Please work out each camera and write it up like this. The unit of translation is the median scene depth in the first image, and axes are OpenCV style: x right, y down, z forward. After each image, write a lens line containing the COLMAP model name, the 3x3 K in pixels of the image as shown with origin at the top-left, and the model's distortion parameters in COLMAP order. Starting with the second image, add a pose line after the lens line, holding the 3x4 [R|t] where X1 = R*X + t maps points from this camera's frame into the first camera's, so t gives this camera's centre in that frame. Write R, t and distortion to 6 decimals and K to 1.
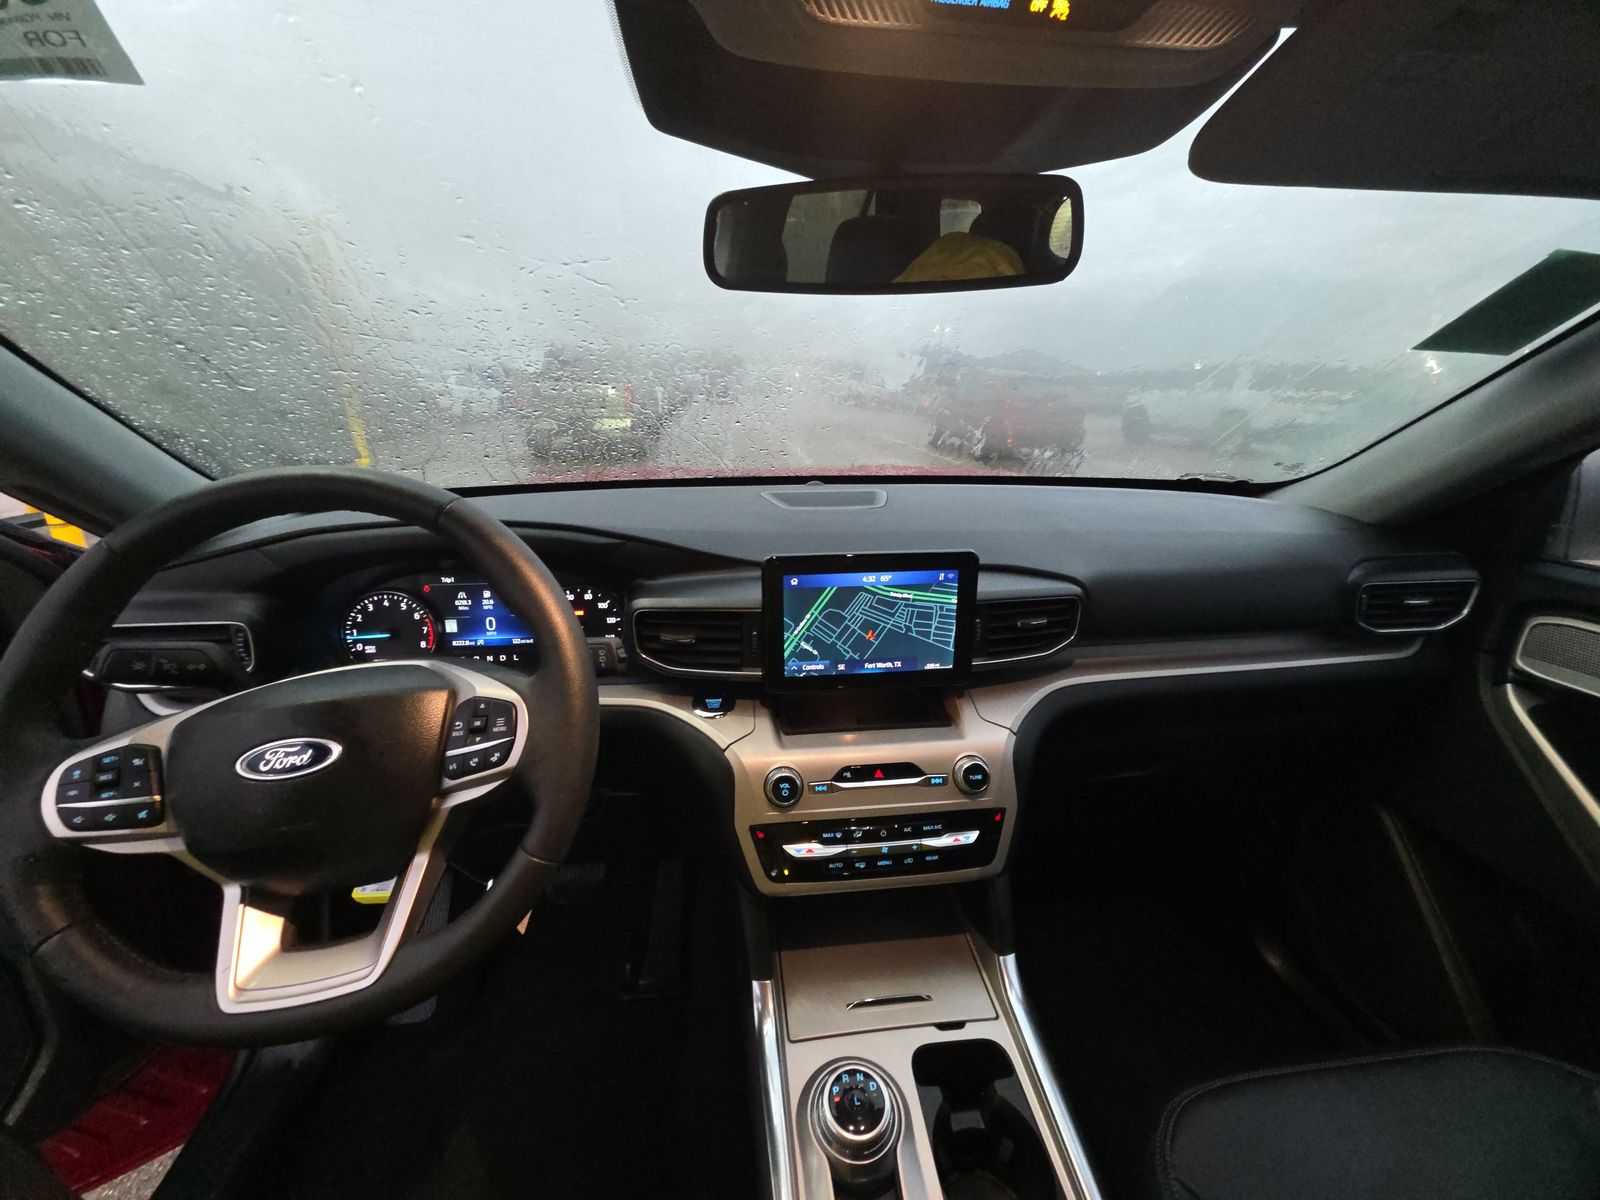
lens RADIAL K [[639.6, 0, 800.0], [0, 639.6, 600.0], [0, 0, 1]] dist [0.013295, -0.000405]
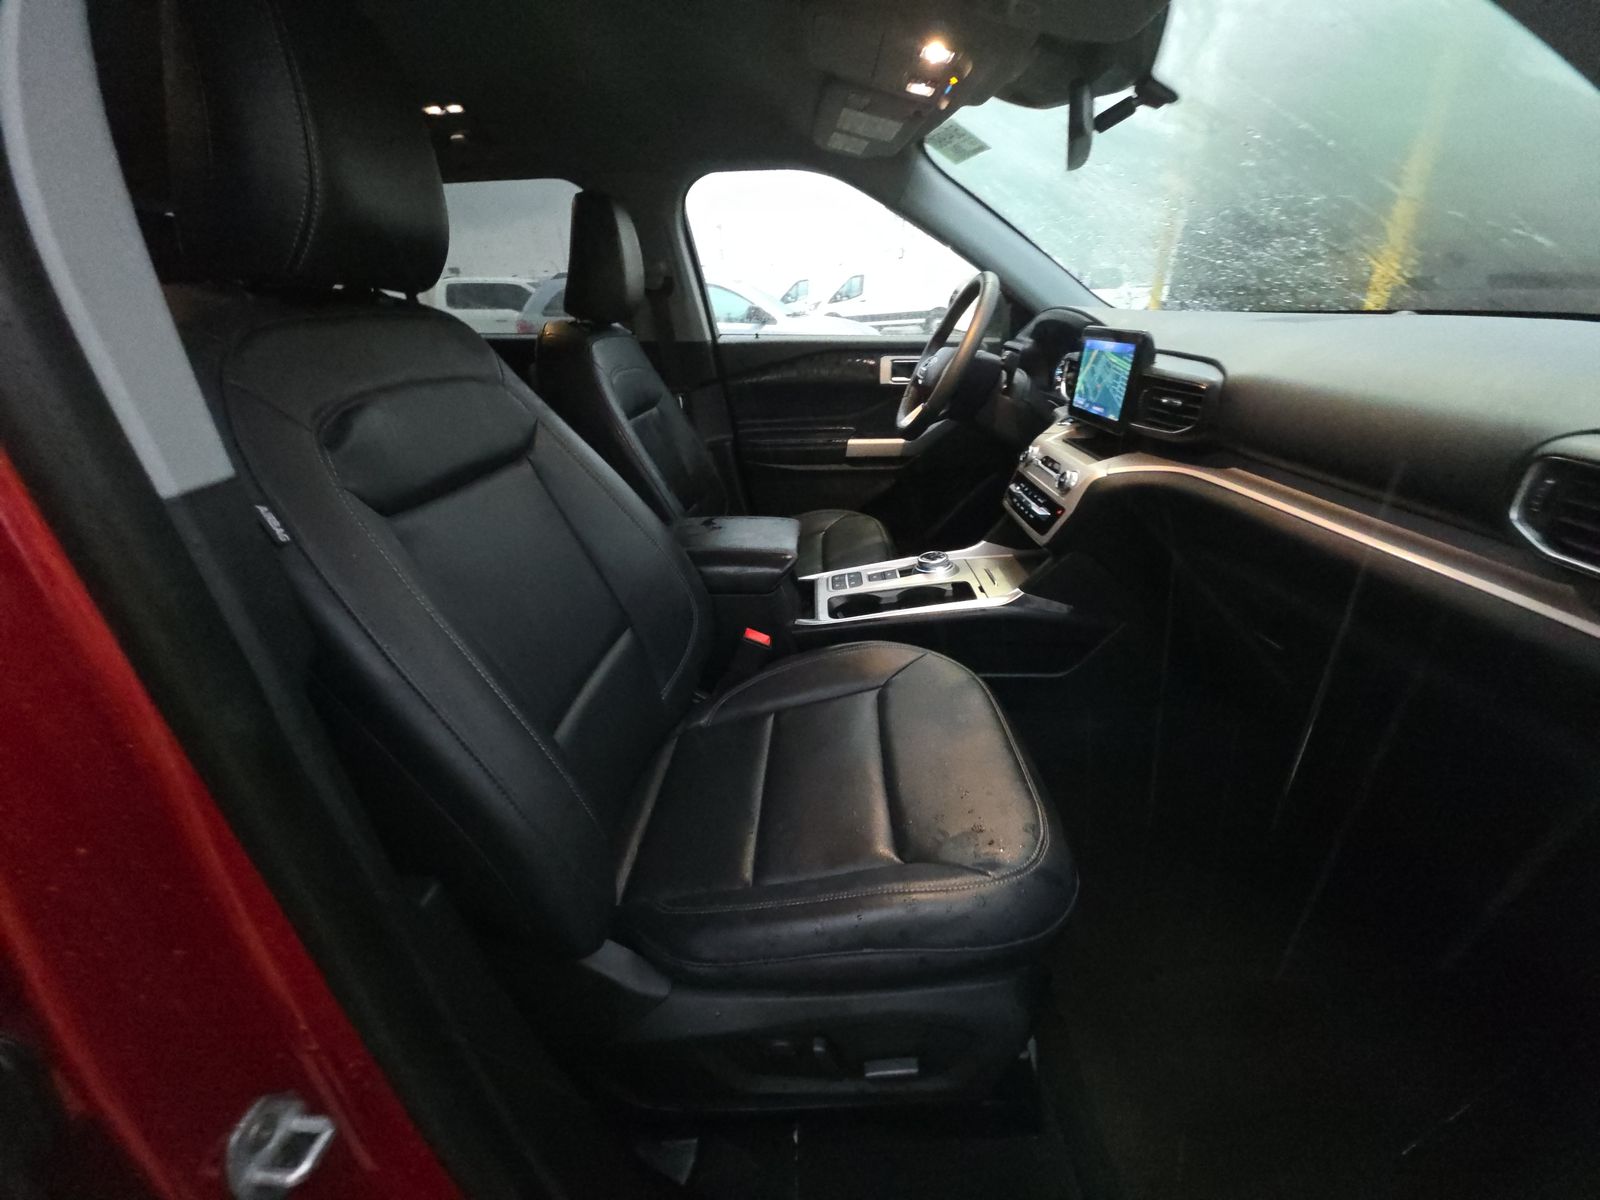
lens RADIAL K [[639.6, 0, 800.0], [0, 639.6, 600.0], [0, 0, 1]] dist [0.013295, -0.000405]
pose [[-0.133657, 0.409374, -0.902524, 1.715965], [-0.278227, 0.858568, 0.430640, 0.029689], [0.951170, 0.308665, -0.000855, 0.441735]]
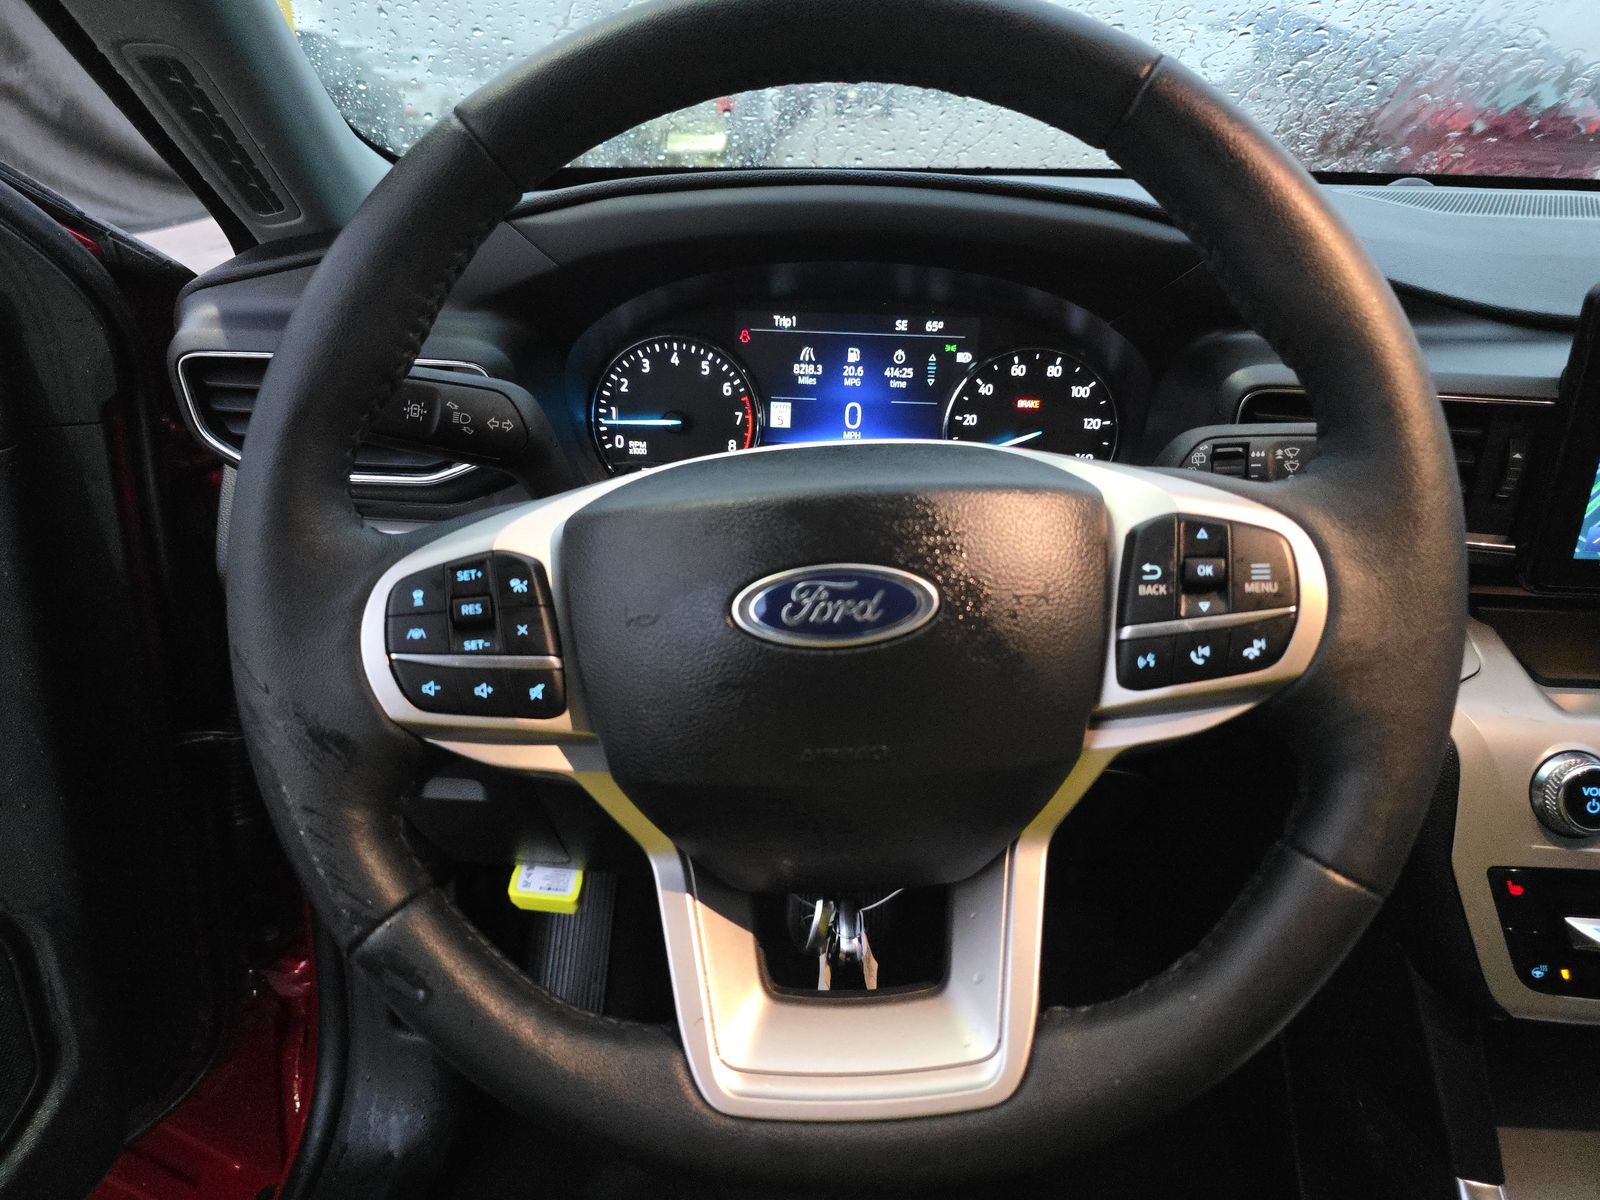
lens RADIAL K [[1087.9, 0, 800.0], [0, 1087.9, 600.0], [0, 0, 1]] dist [0.064276, -0.003321]
pose [[0.987027, 0.085662, -0.135792, -0.425921], [-0.070043, 0.990788, 0.115901, 0.091607], [0.144469, -0.104886, 0.983935, 0.135996]]
